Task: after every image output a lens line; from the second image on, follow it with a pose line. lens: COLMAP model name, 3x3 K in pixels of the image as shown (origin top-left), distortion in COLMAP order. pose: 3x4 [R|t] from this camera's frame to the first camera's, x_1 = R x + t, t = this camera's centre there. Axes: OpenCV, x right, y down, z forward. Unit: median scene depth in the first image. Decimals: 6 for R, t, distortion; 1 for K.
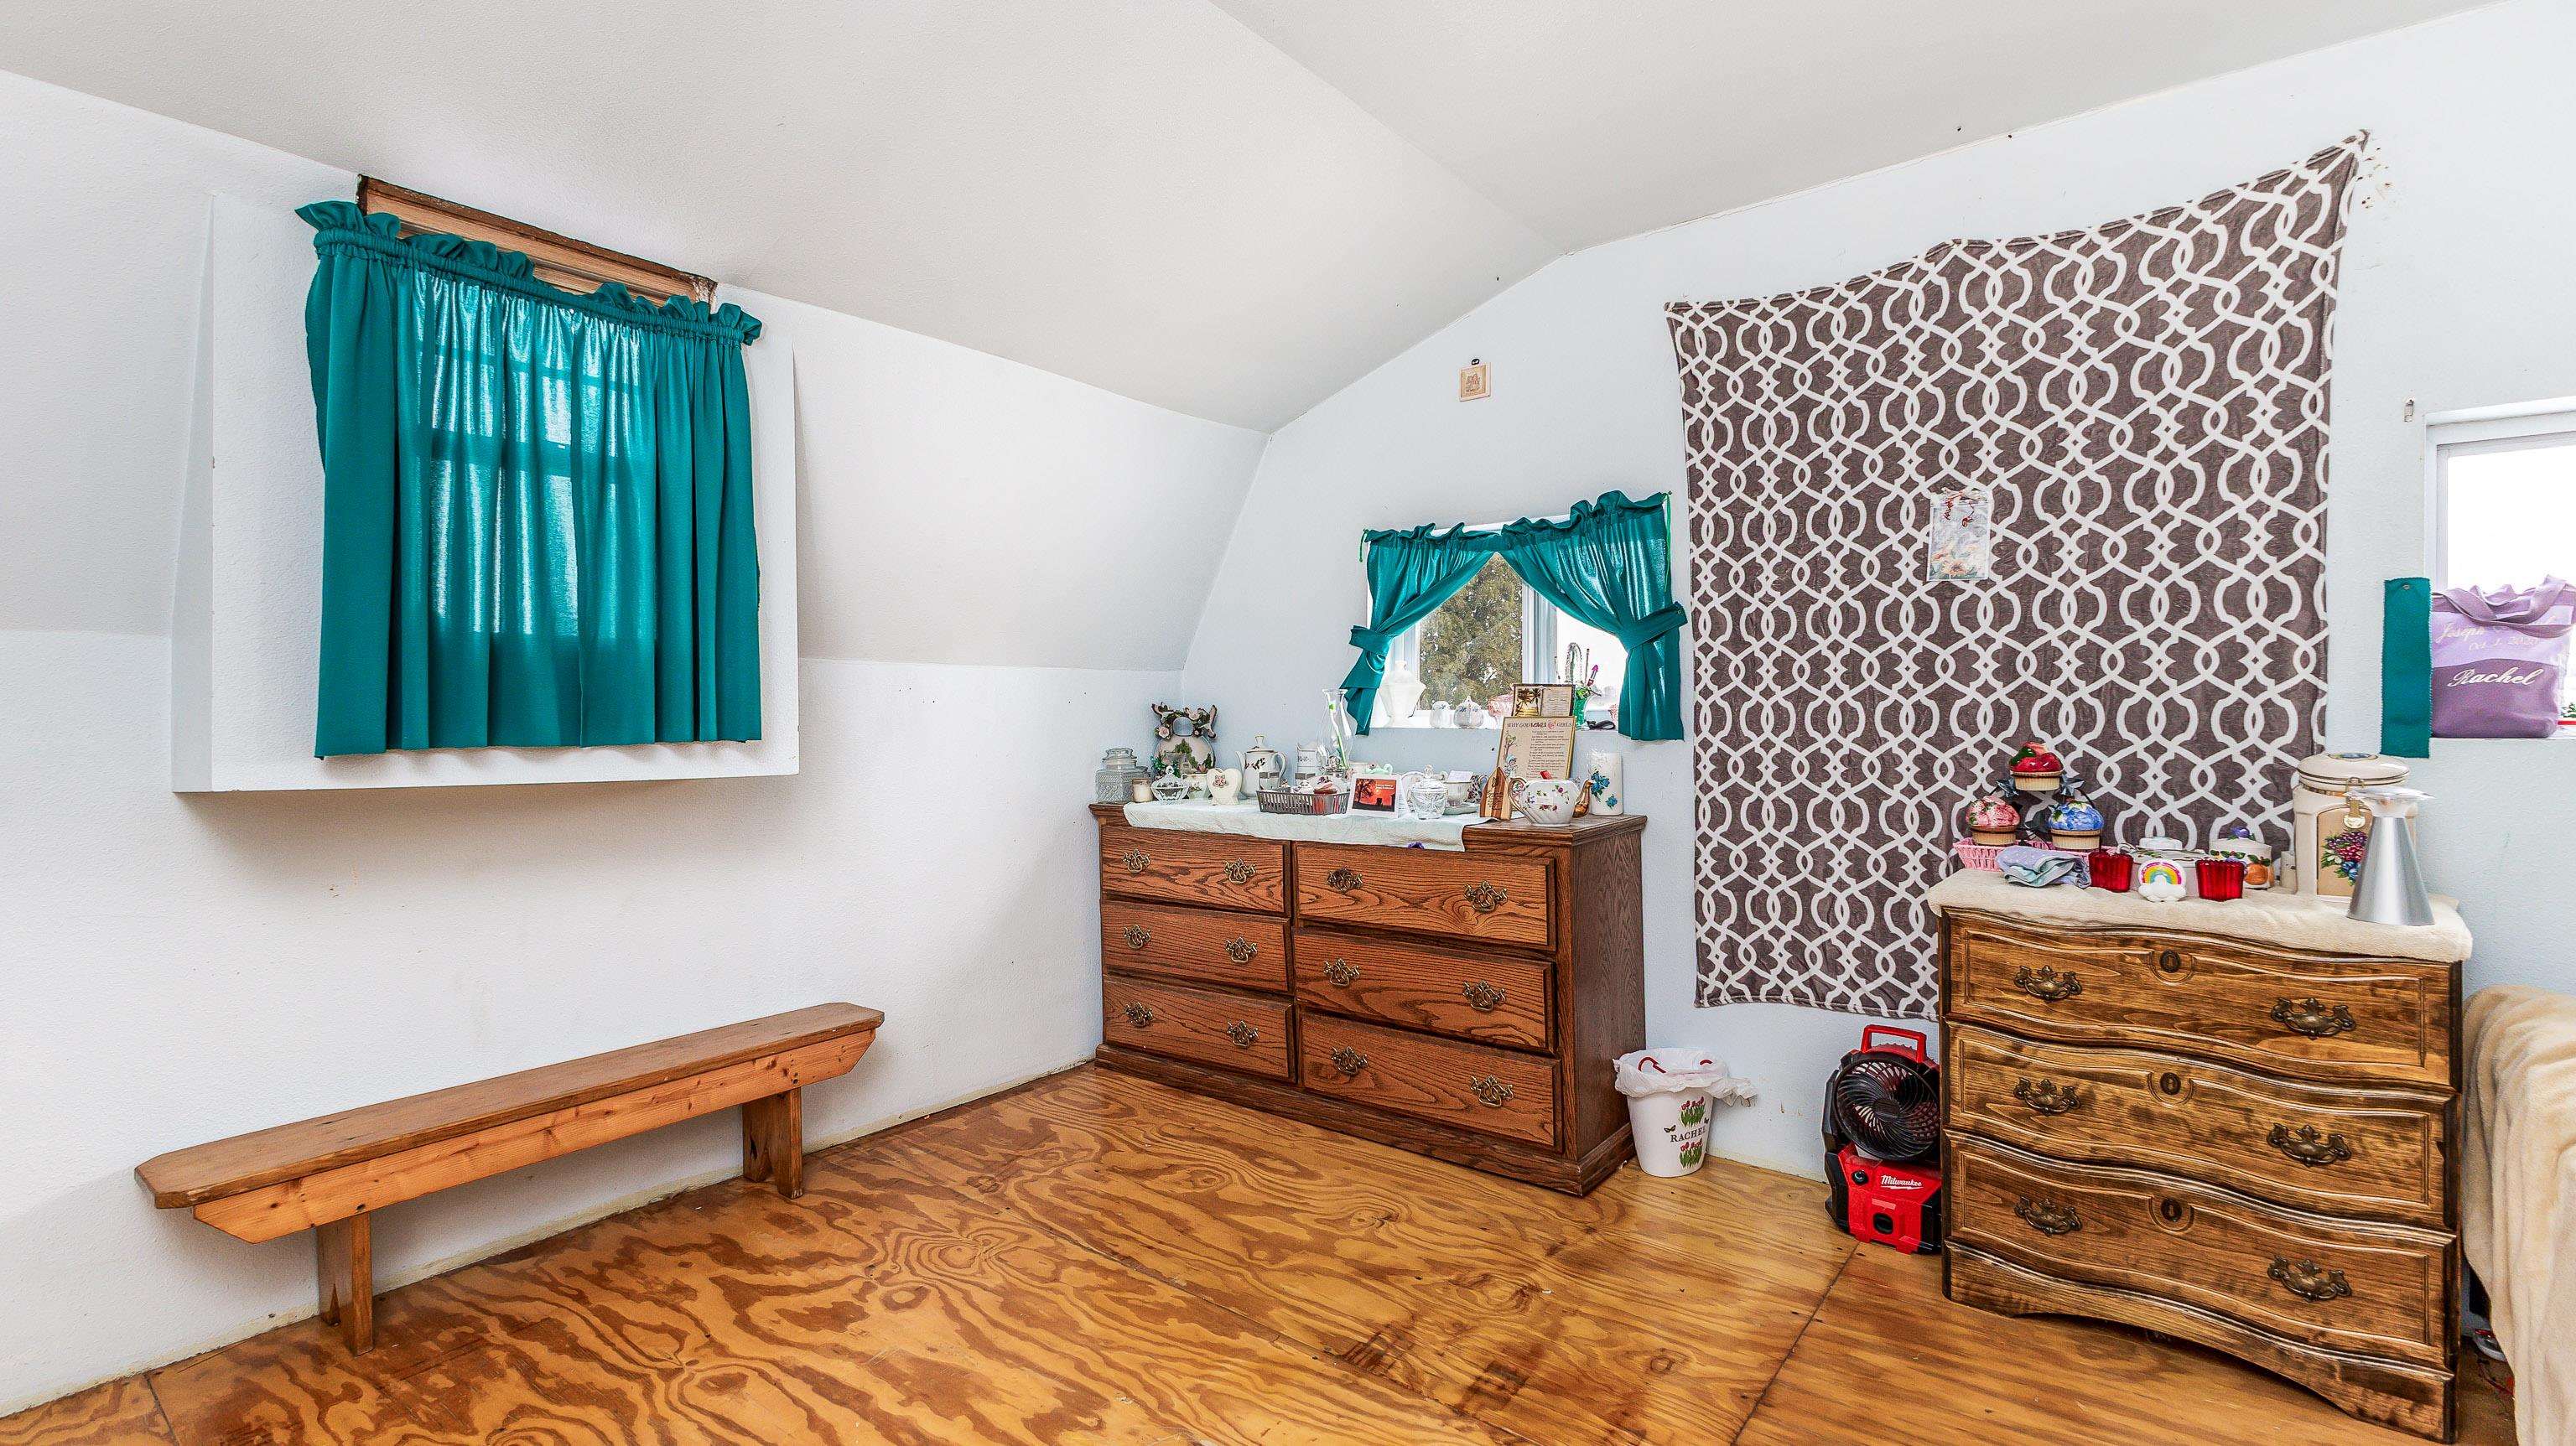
lens RADIAL K [[1145.9, 0, 1292.7], [0, 1145.9, 718.3], [0, 0, 1]] dist [0.011819, -0.001655]
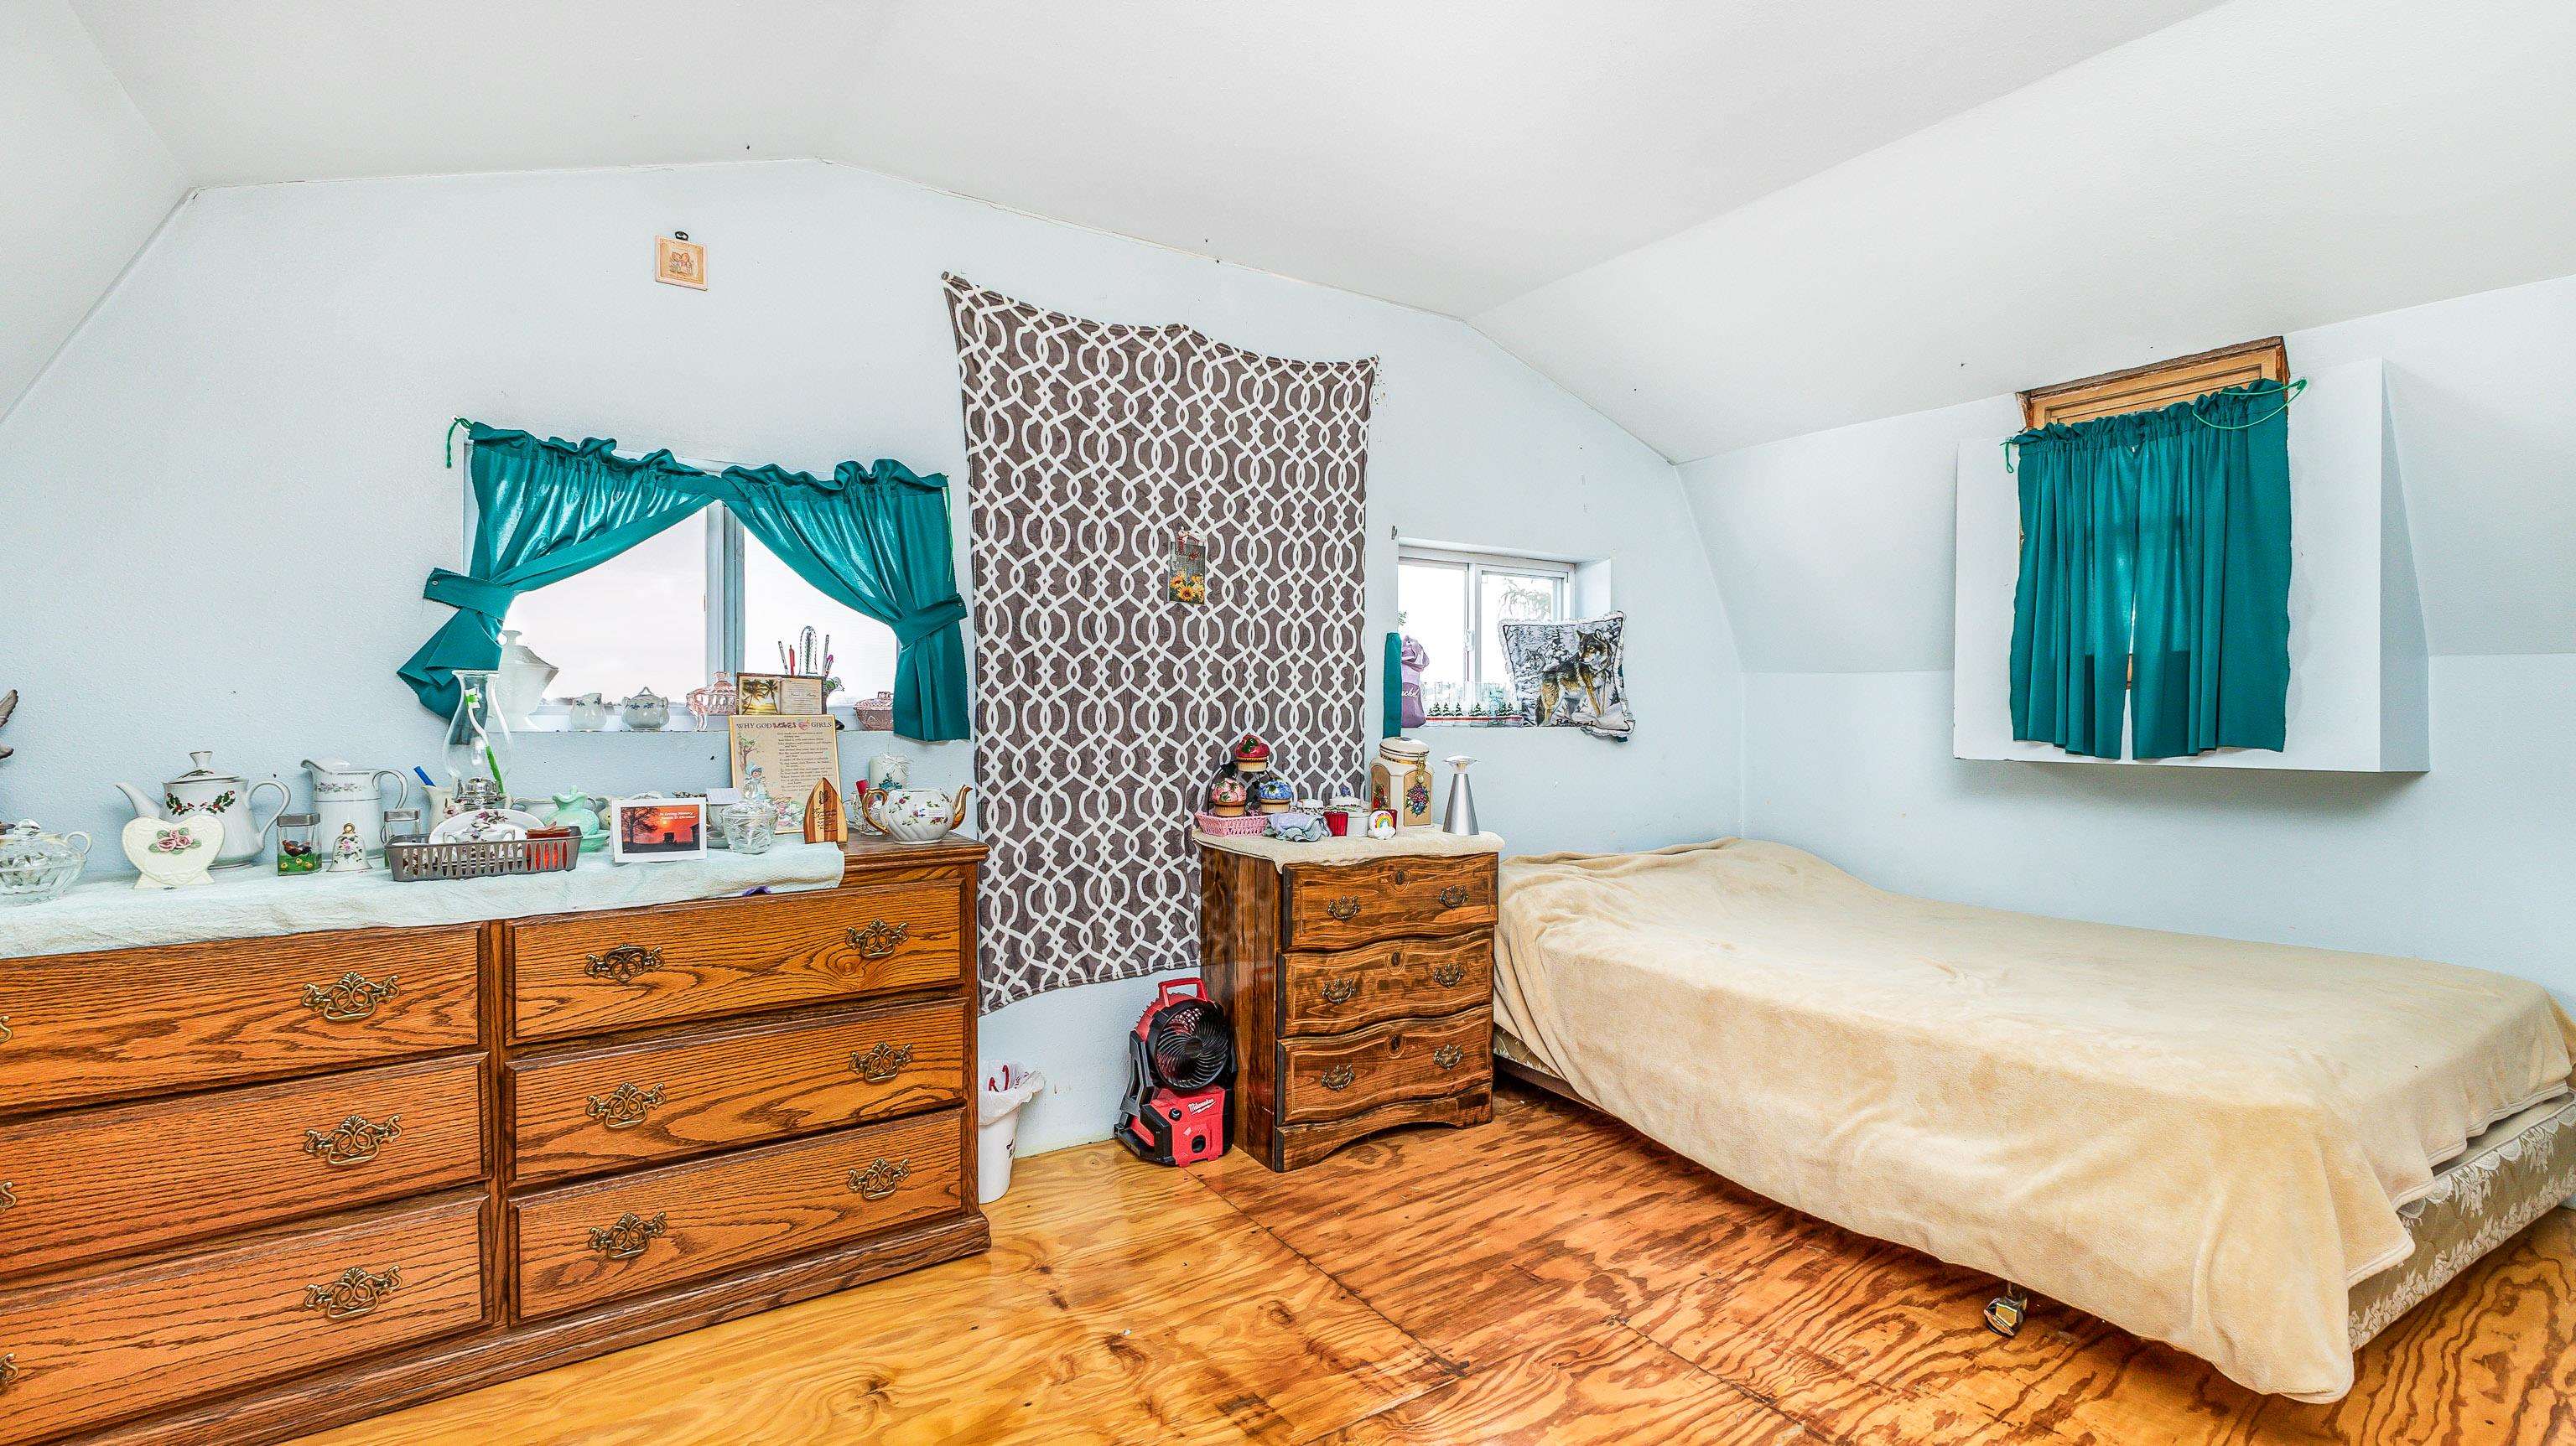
lens RADIAL K [[1145.9, 0, 1288.8], [0, 1145.9, 716.1], [0, 0, 1]] dist [0.011819, -0.001655]
pose [[0.318321, 0.000910, 0.947983, -0.499902], [0.002010, 0.999997, -0.001635, 0.001574], [-0.947981, 0.002425, 0.318318, 0.466702]]
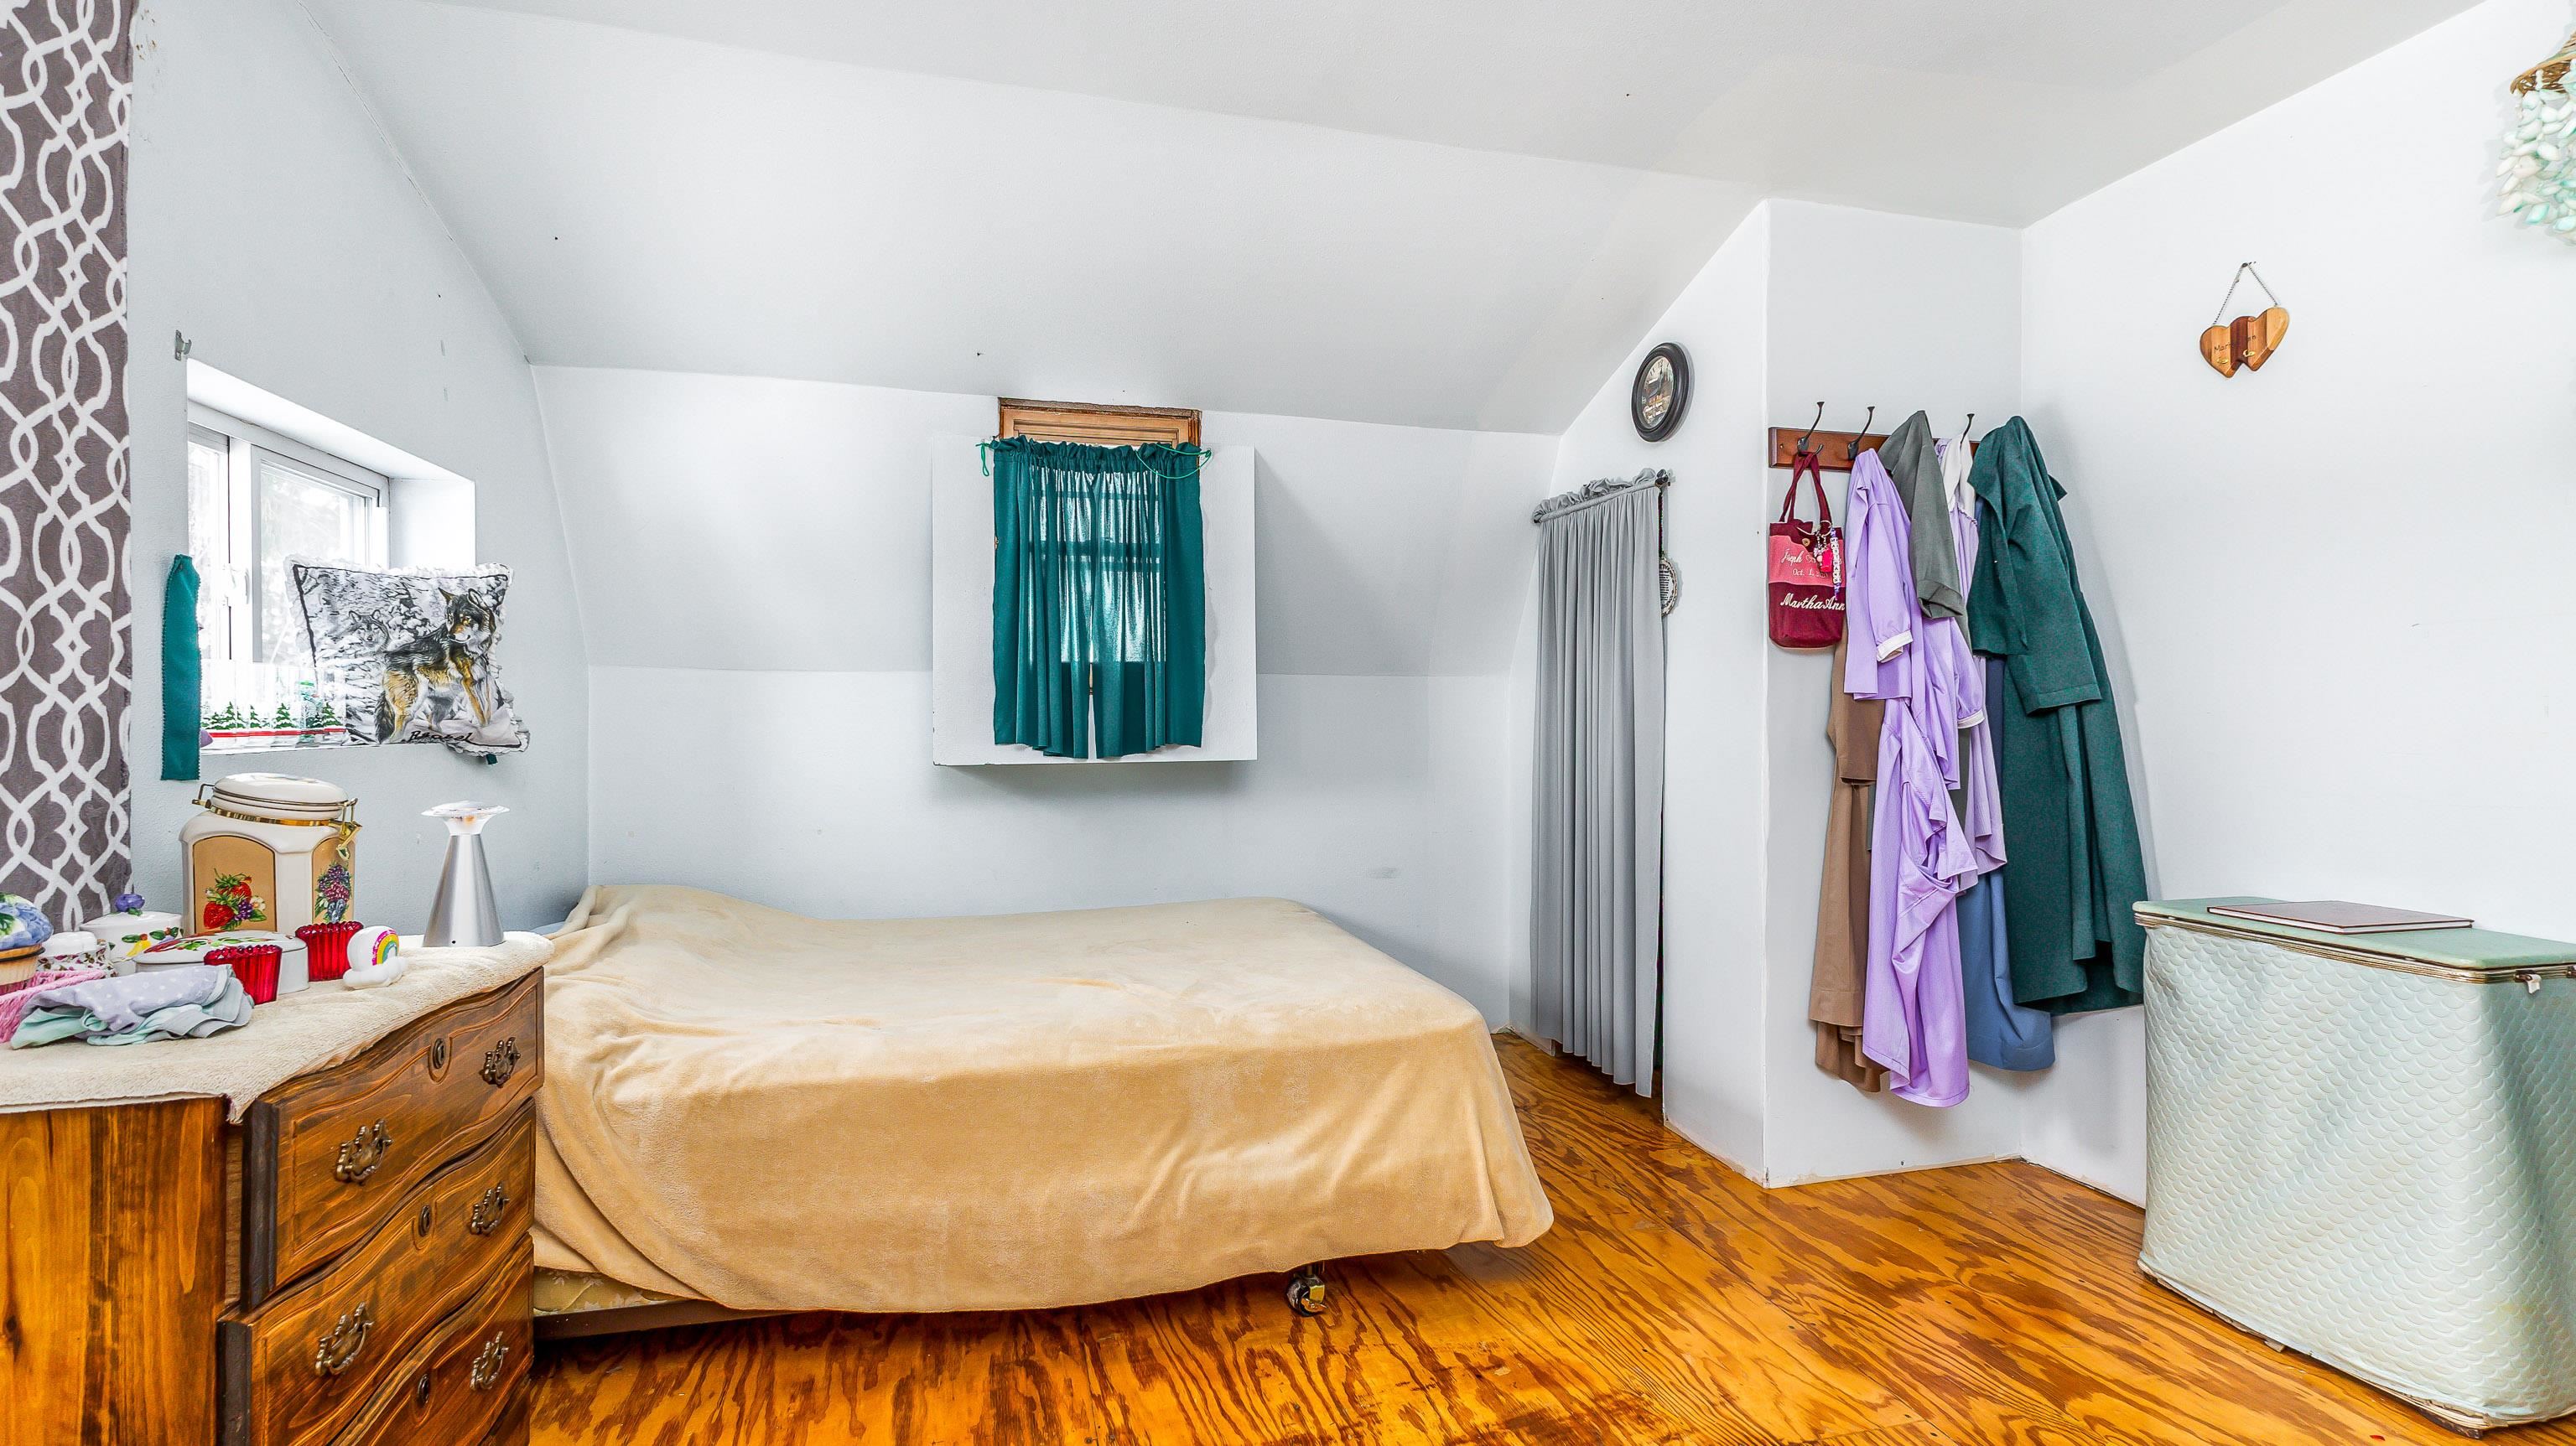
lens RADIAL K [[1145.9, 0, 1296.2], [0, 1145.9, 715.7], [0, 0, 1]] dist [0.011819, -0.001655]
pose [[-0.798401, 0.005358, 0.602103, -0.099697], [0.009491, 0.999948, 0.003687, -0.004724], [-0.602052, 0.008658, -0.798410, 0.892416]]
